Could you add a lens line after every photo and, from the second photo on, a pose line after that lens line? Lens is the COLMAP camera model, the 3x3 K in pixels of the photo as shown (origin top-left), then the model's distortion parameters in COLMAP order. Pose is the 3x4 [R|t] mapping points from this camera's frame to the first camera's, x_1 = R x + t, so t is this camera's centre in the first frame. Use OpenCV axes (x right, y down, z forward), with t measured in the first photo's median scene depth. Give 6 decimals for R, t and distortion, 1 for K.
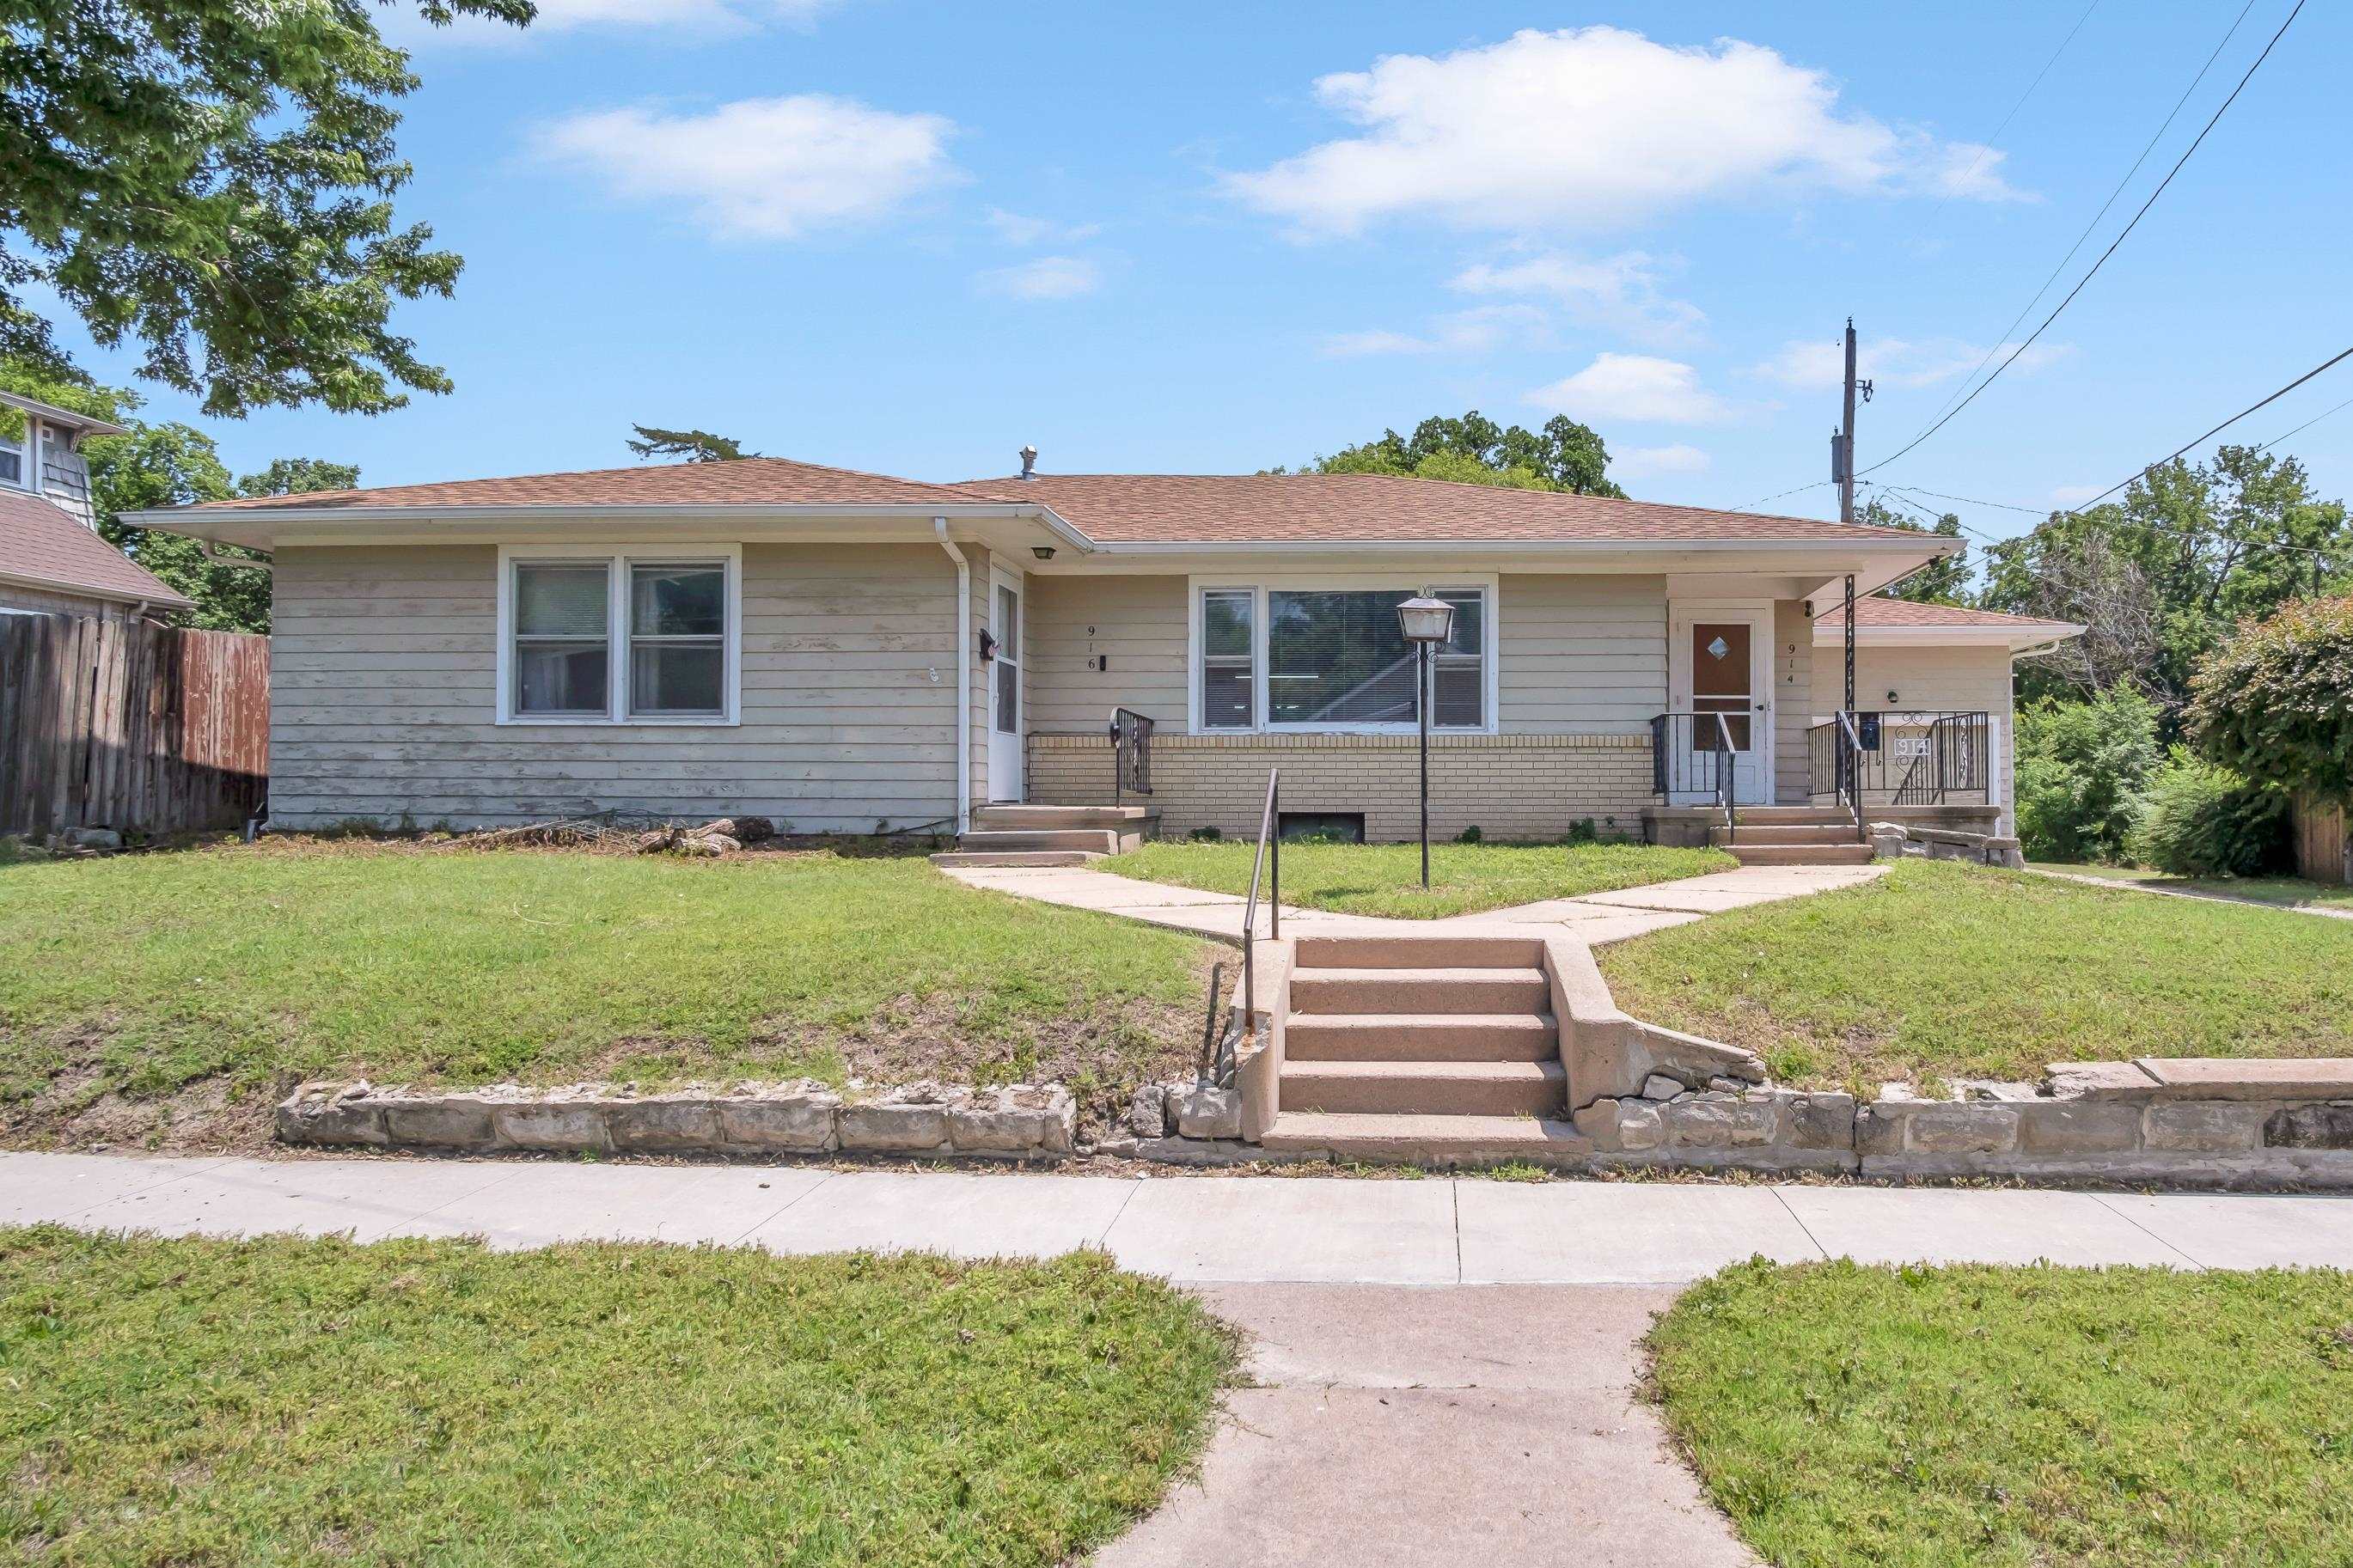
lens RADIAL K [[1532.2, 0, 1385.2], [0, 1532.2, 784.1], [0, 0, 1]] dist [-0.030586, 0.001142]
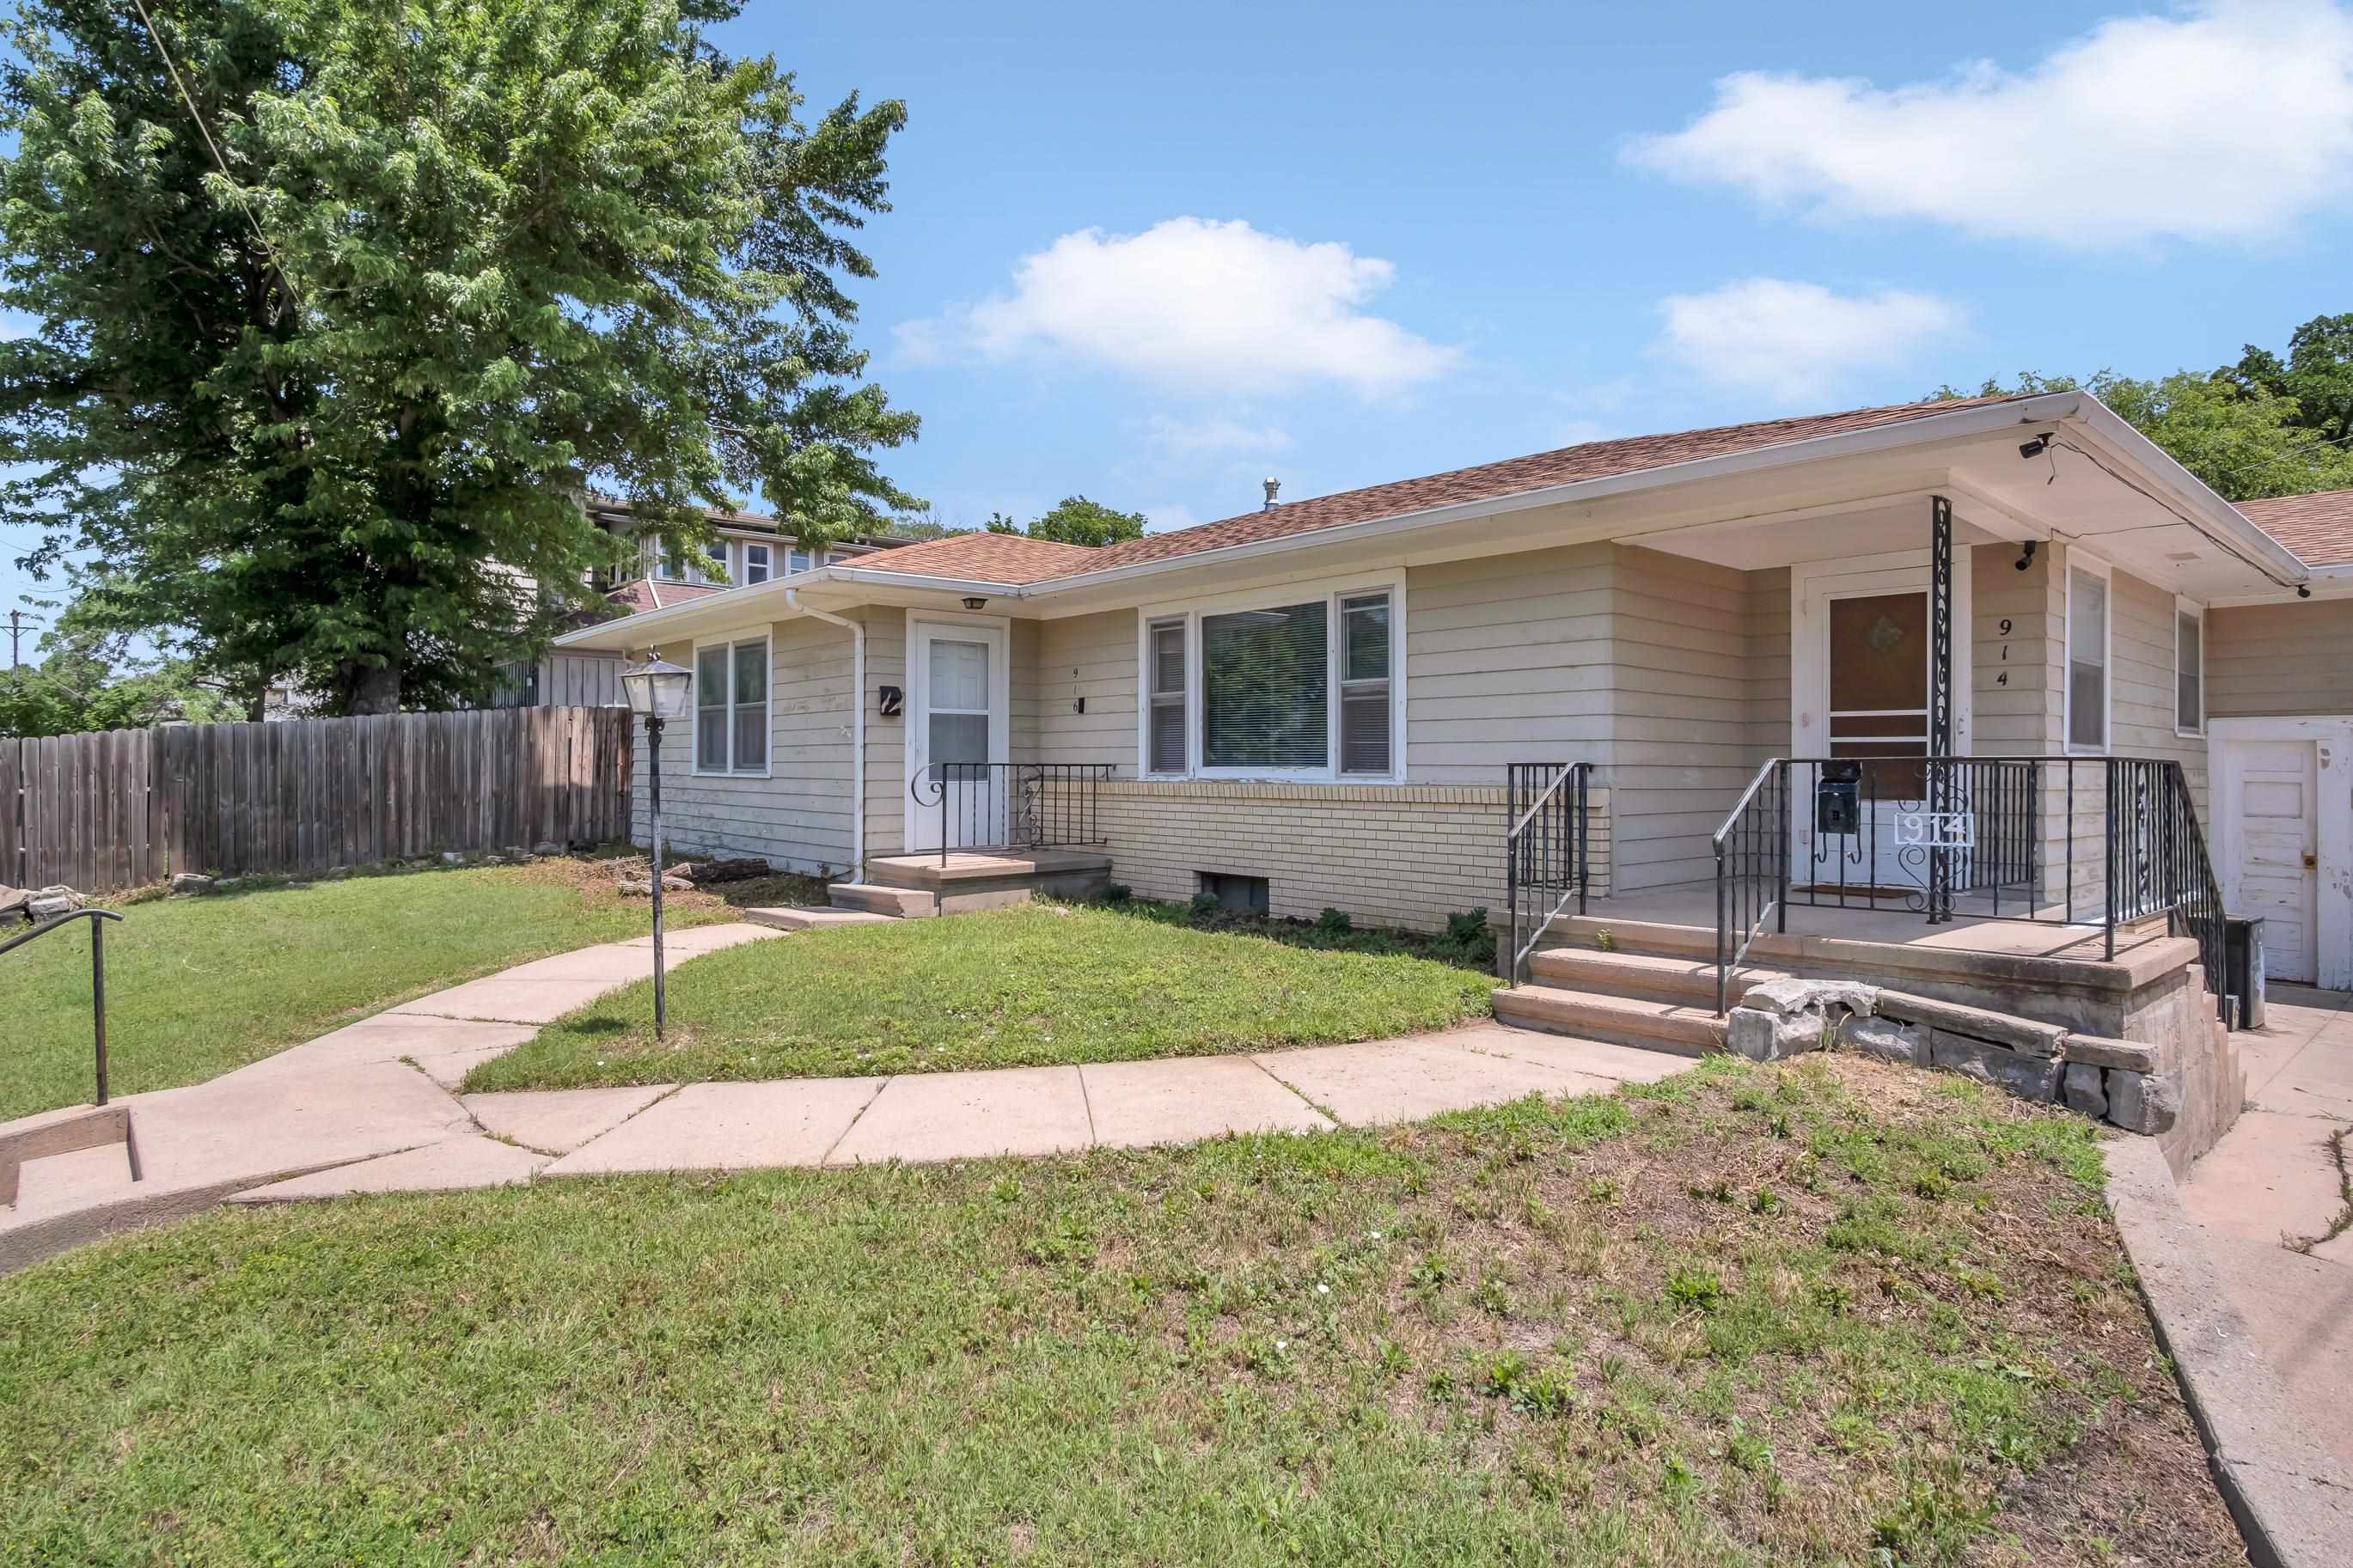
lens RADIAL K [[1257.4, 0, 1175.6], [0, 1257.4, 756.4], [0, 0, 1]] dist [-0.028367, 0.000925]
pose [[0.682689, -0.006003, -0.730684, 0.494666], [0.007385, 0.999972, -0.001315, -0.051384], [0.730671, -0.004498, 0.682714, 0.564639]]
